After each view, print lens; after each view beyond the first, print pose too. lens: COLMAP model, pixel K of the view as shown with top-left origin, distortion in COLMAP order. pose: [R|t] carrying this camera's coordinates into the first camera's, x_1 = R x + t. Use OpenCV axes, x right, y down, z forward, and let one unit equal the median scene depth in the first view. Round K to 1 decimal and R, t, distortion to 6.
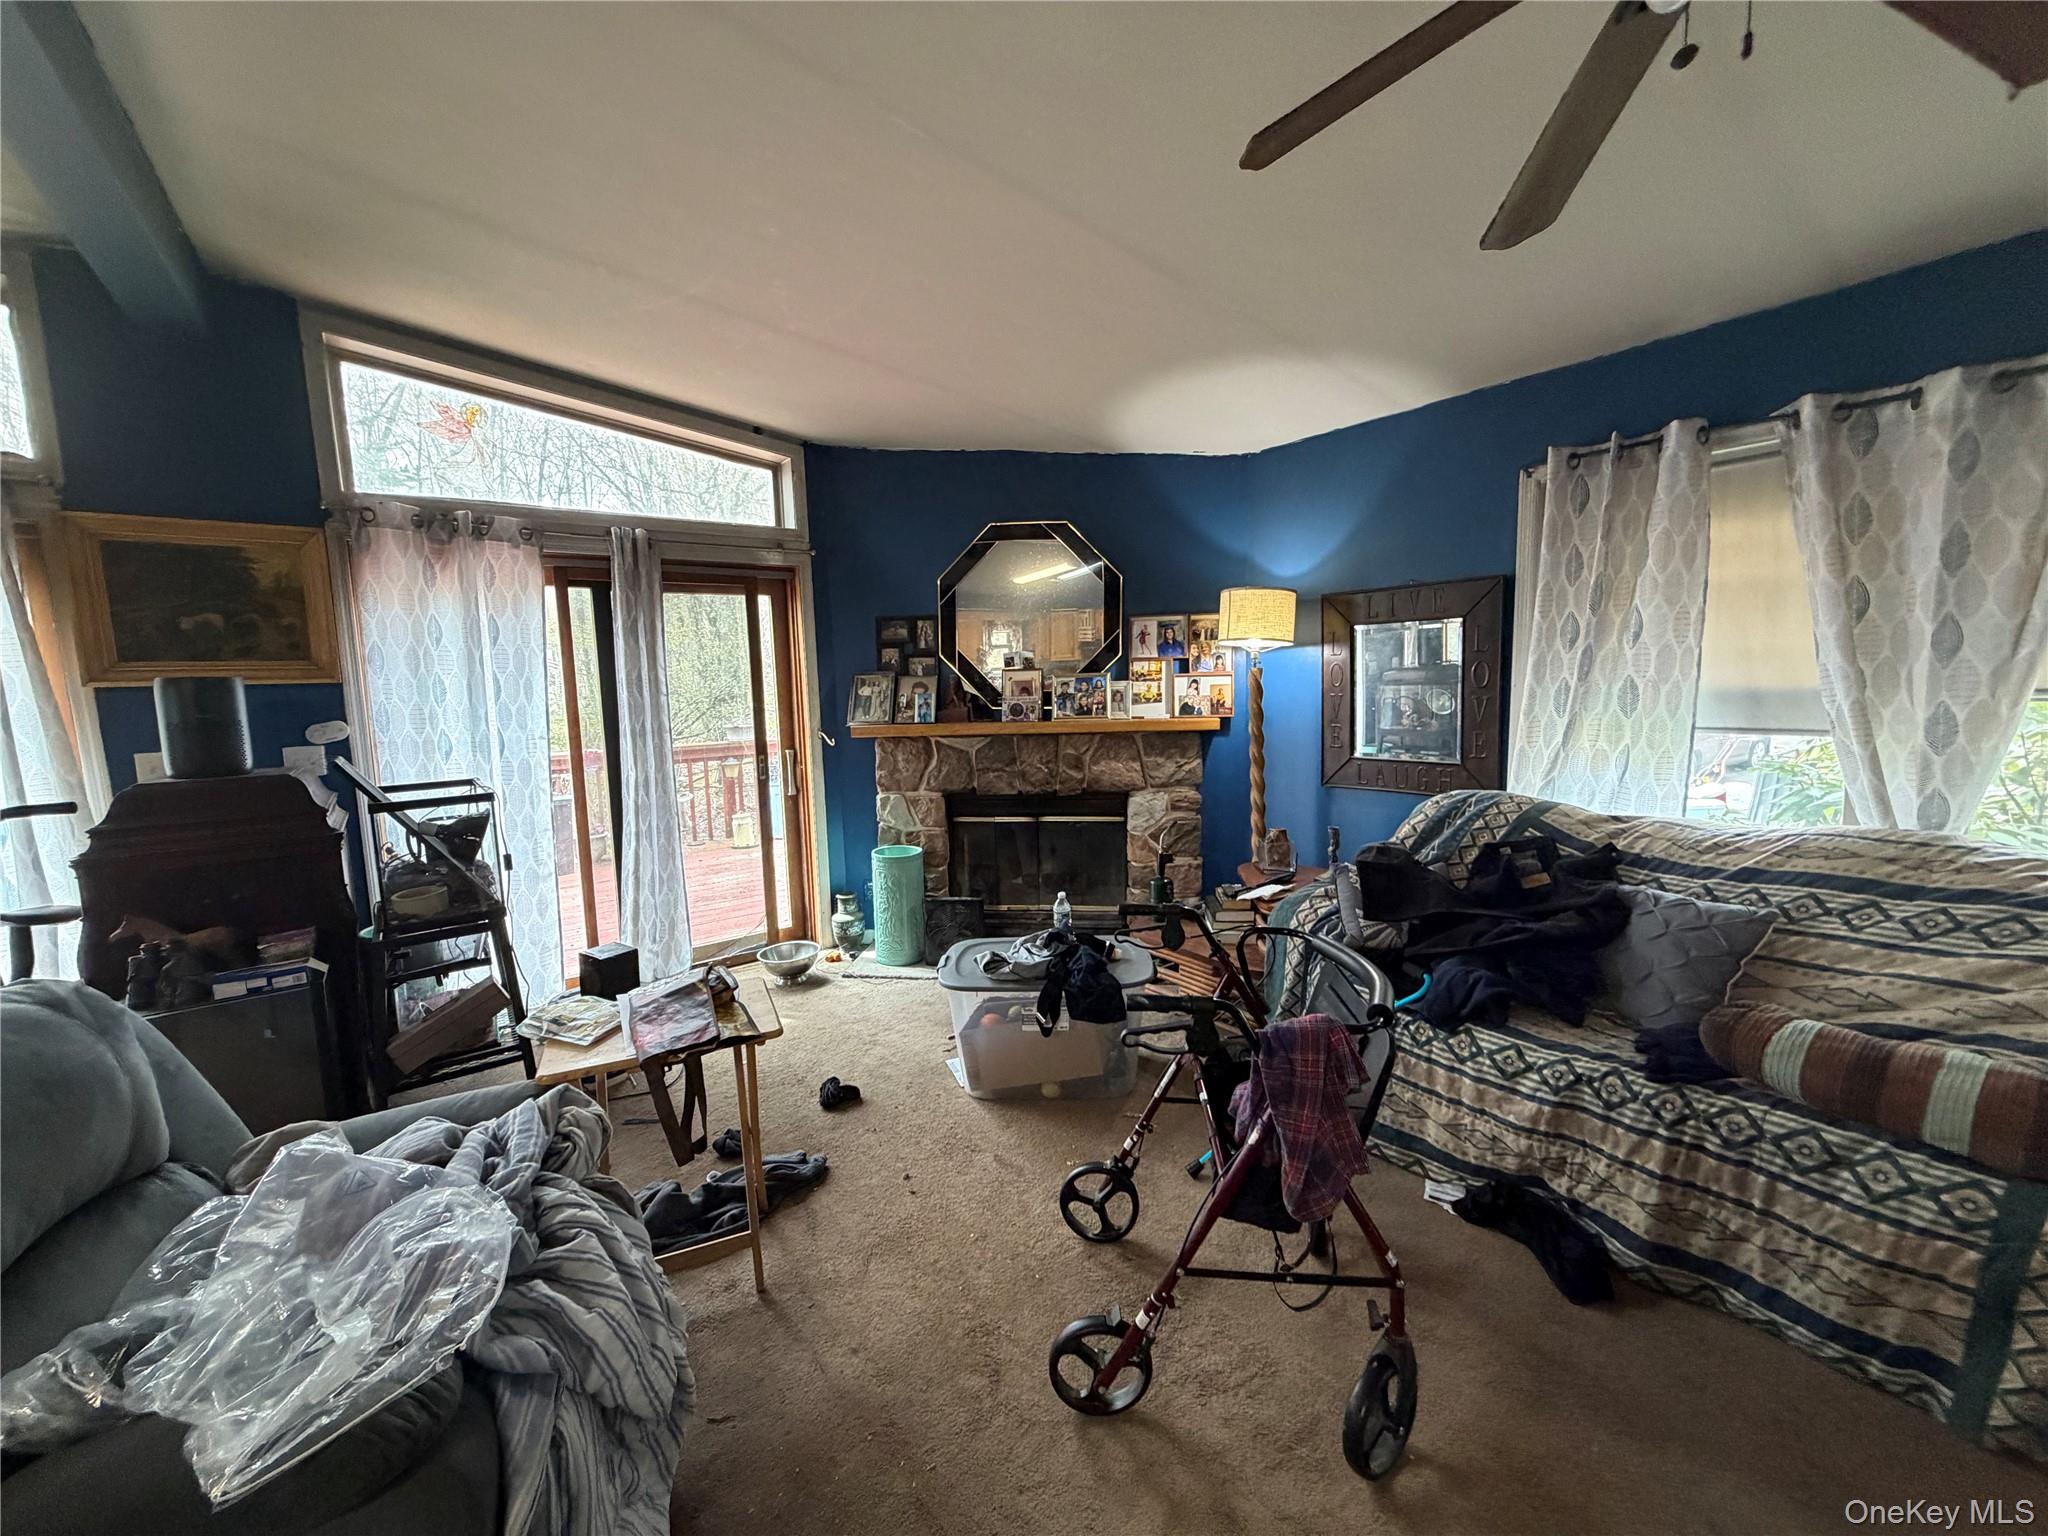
lens RADIAL K [[815.6, 0, 1026.2], [0, 815.6, 764.6], [0, 0, 1]] dist [-0.001708, 0.000867]
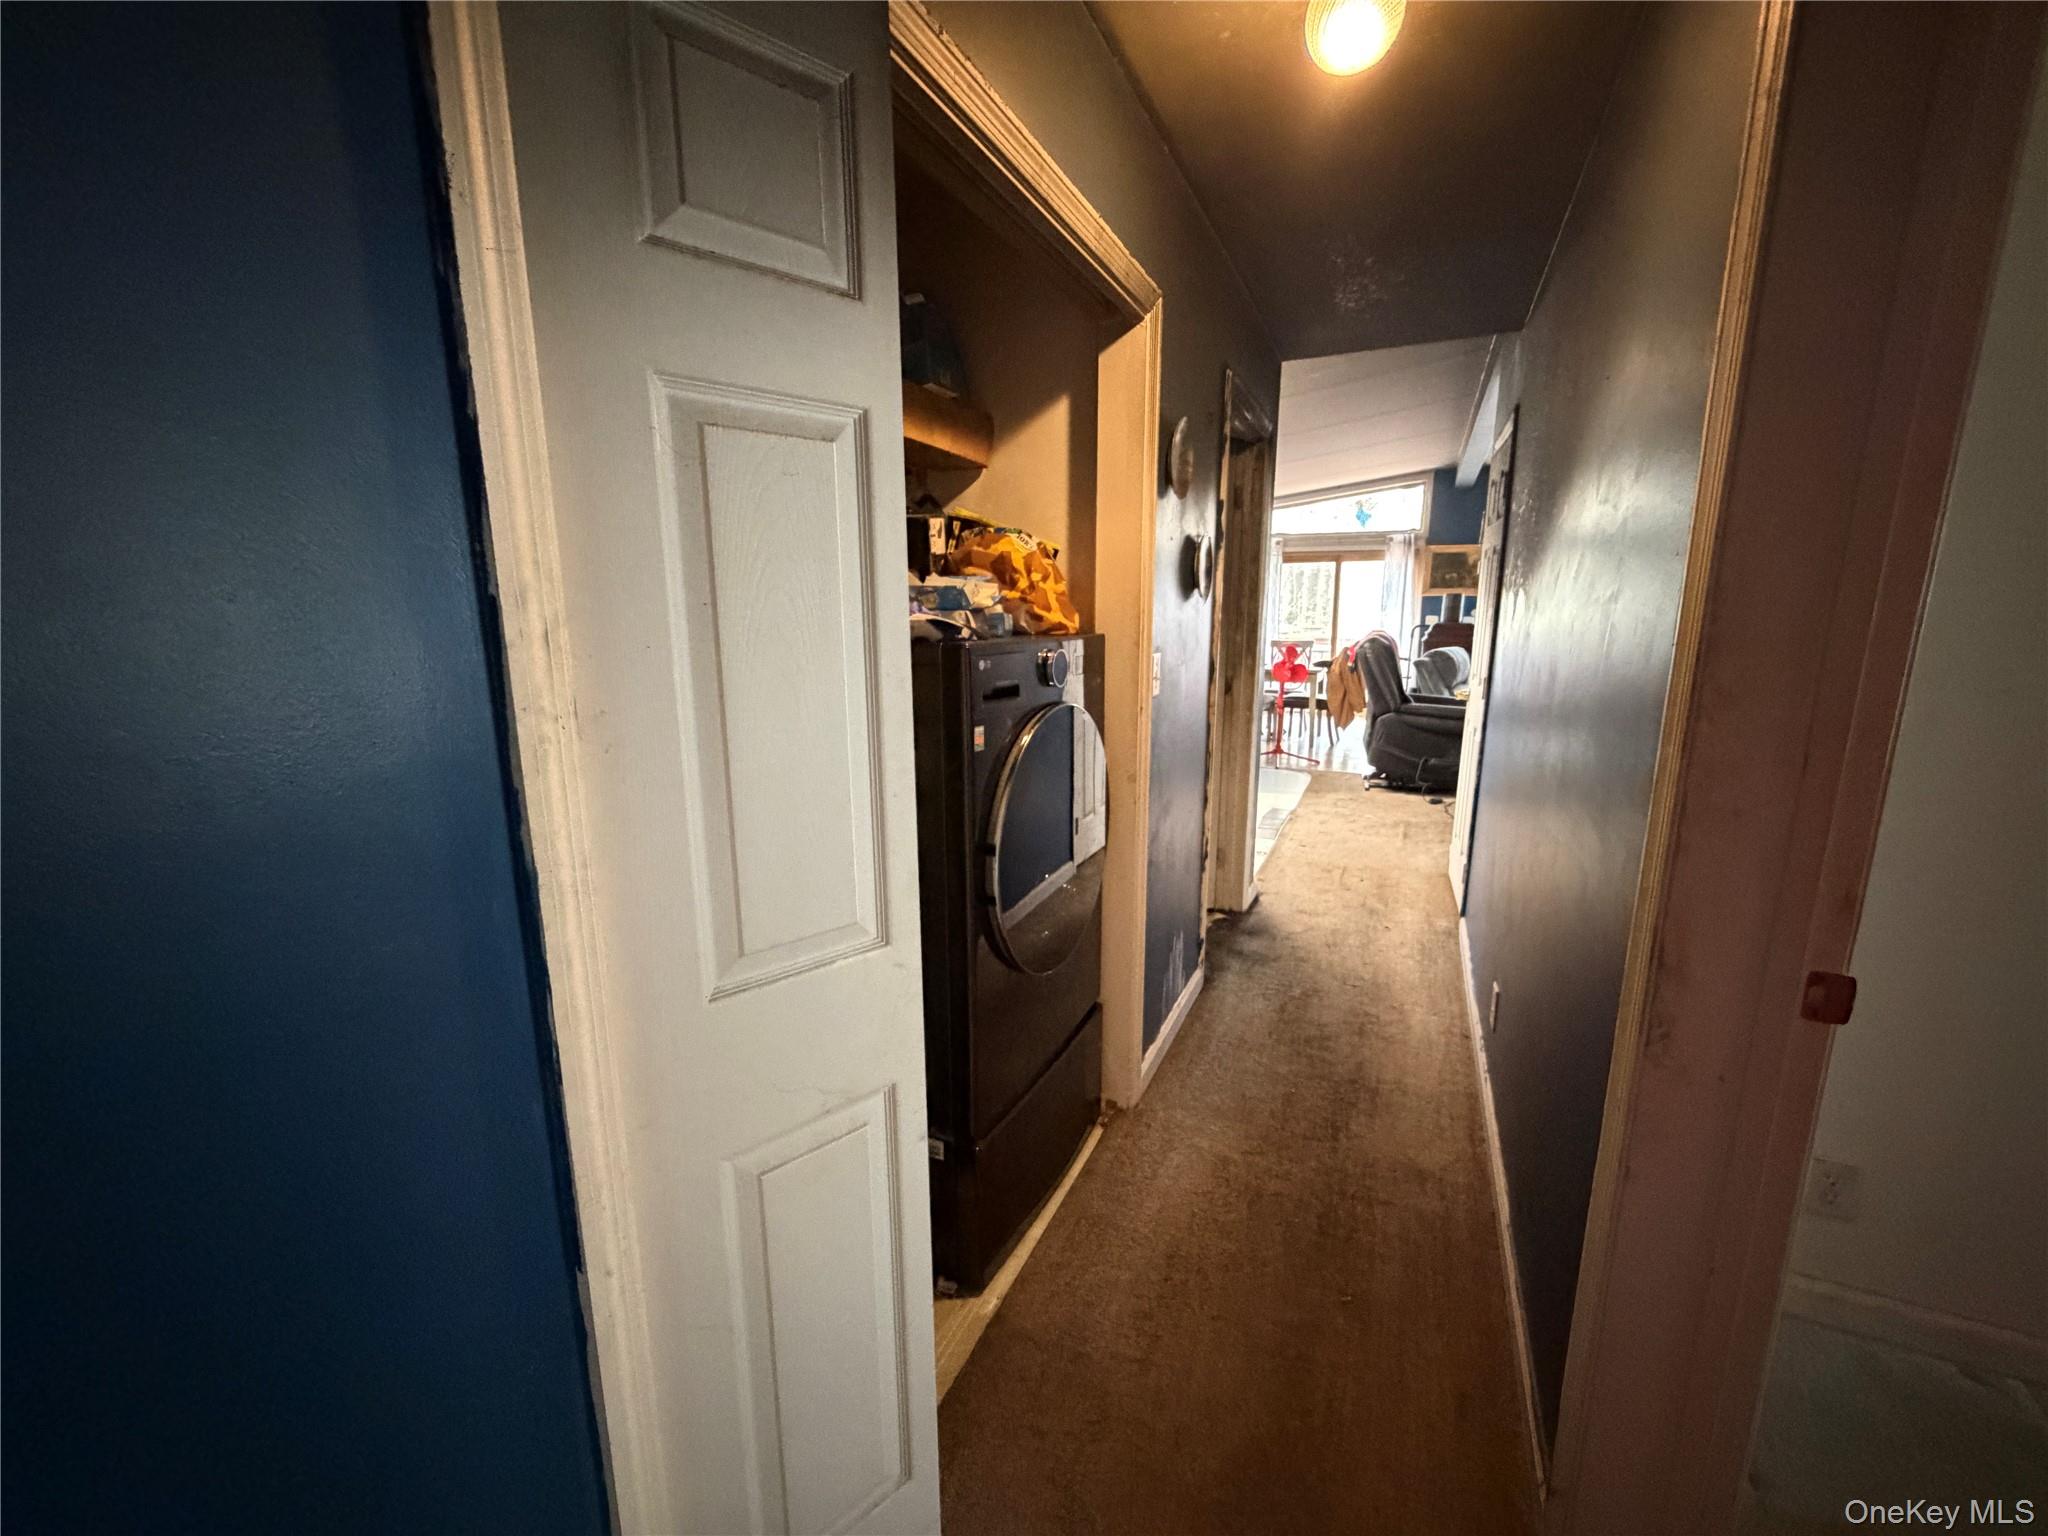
lens RADIAL K [[815.6, 0, 1020.6], [0, 815.6, 763.1], [0, 0, 1]] dist [-0.001708, 0.000867]
pose [[0.455344, 0.191130, -0.869558, 1.170870], [-0.110574, 0.981264, 0.157781, 0.233408], [0.883422, 0.024306, 0.467947, -2.013722]]
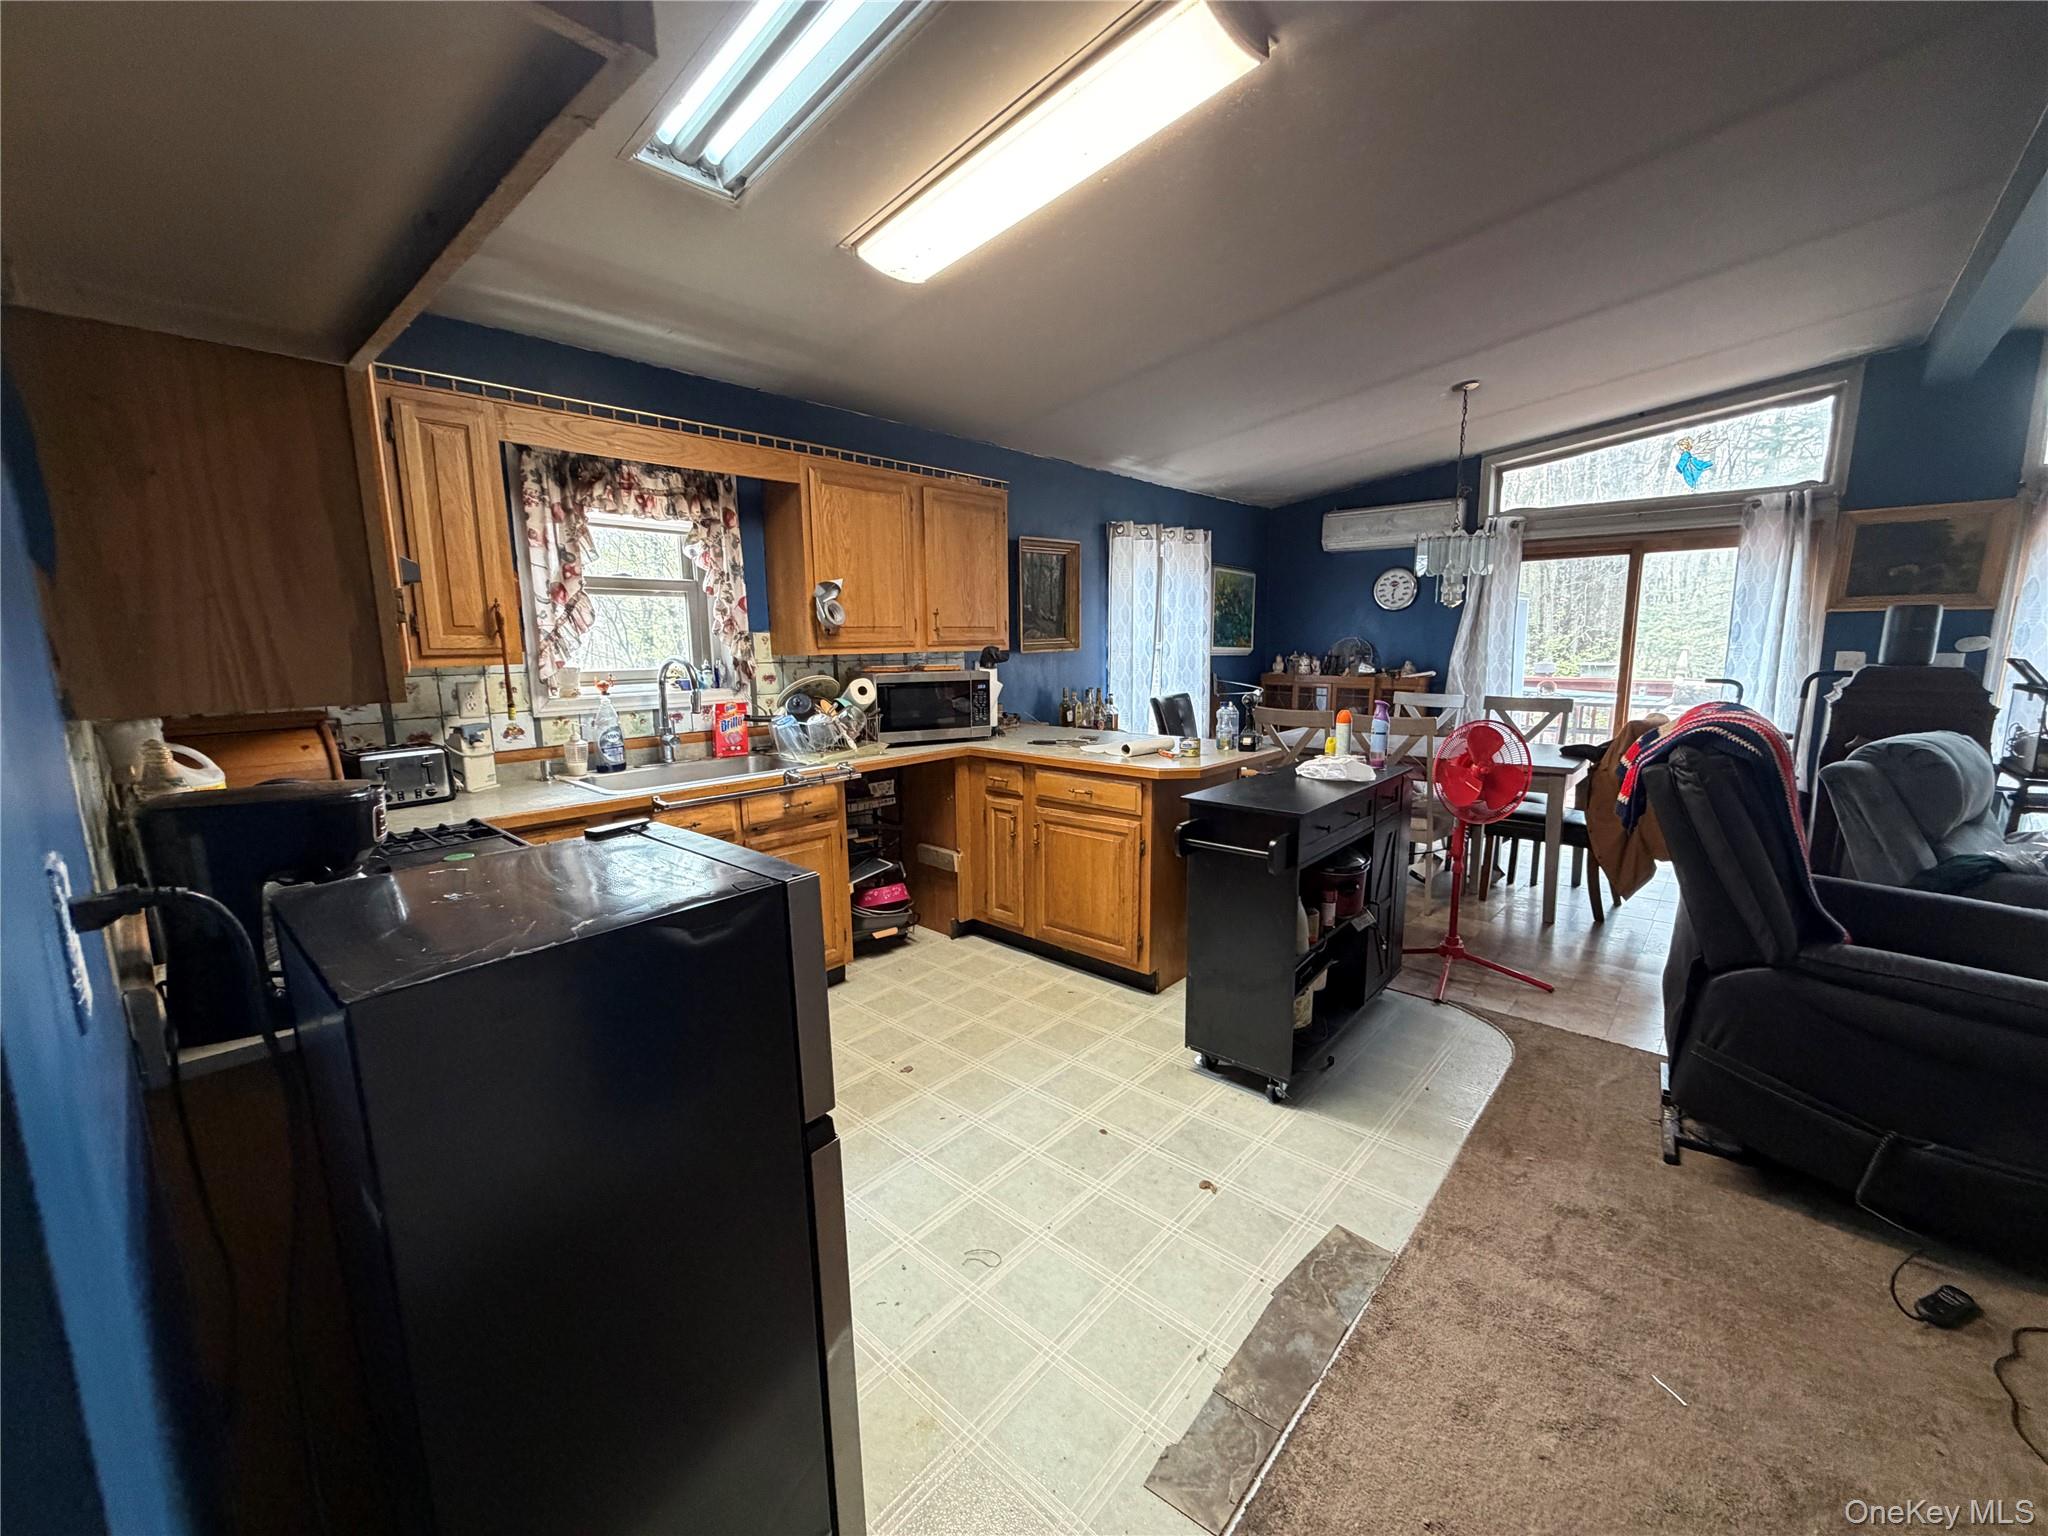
lens RADIAL K [[815.6, 0, 1030.8], [0, 815.6, 774.8], [0, 0, 1]] dist [-0.001708, 0.000867]
pose [[0.182340, 0.181386, -0.966360, 0.280418], [-0.106991, 0.980661, 0.163883, 0.135527], [0.977397, 0.073510, 0.198220, -0.940644]]
